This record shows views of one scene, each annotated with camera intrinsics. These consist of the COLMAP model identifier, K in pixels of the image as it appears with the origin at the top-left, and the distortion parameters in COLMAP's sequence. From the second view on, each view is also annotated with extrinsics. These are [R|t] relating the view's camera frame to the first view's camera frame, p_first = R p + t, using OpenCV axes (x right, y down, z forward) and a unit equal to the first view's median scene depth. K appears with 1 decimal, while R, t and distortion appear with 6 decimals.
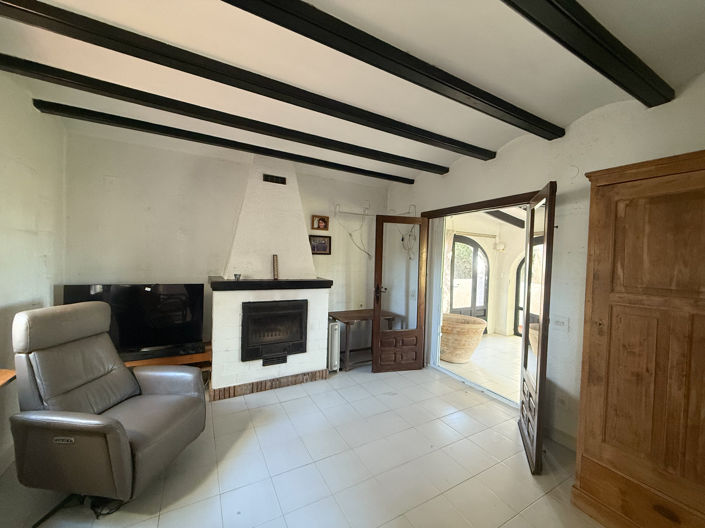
lens RADIAL K [[279.4, 0, 351.5], [0, 279.4, 263.9], [0, 0, 1]] dist [0.000852, 0.000551]
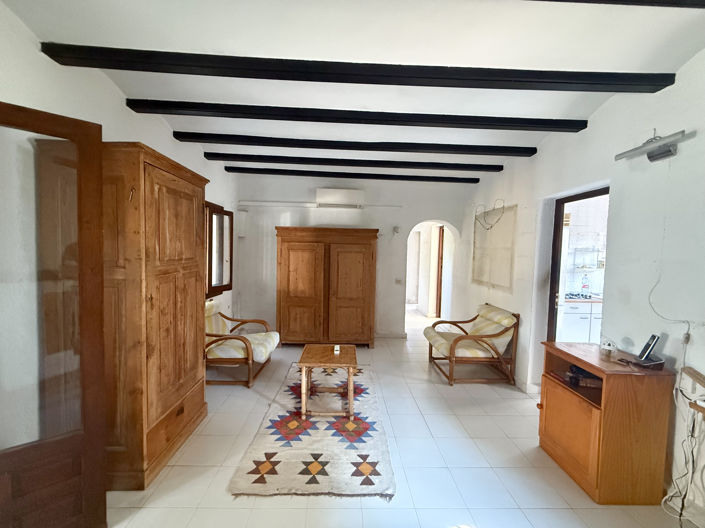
lens RADIAL K [[279.4, 0, 350.3], [0, 279.4, 263.4], [0, 0, 1]] dist [0.000852, 0.000551]
pose [[-0.888501, -0.077596, 0.452266, -0.108609], [-0.047981, 0.995906, 0.076608, -0.015092], [-0.456359, 0.046366, -0.888587, 0.740773]]
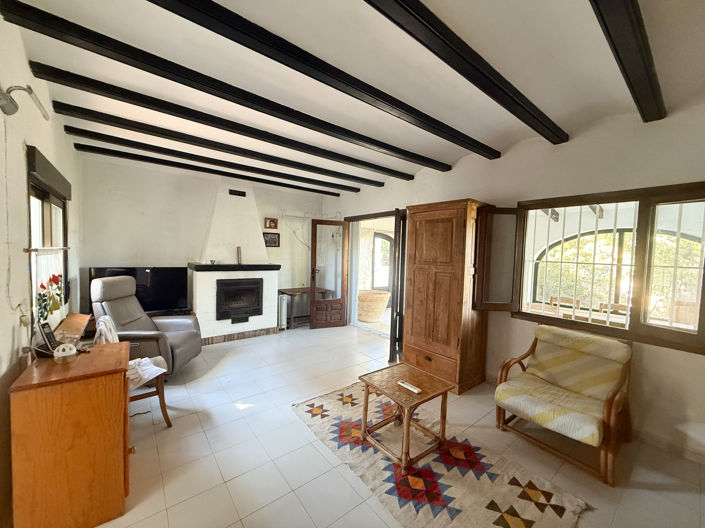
lens RADIAL K [[279.4, 0, 350.2], [0, 279.4, 263.2], [0, 0, 1]] dist [0.000852, 0.000551]
pose [[0.986350, -0.008868, 0.164422, 0.046675], [0.005237, 0.999733, 0.022507, 0.019613], [-0.164578, -0.021338, 0.986133, -0.460085]]
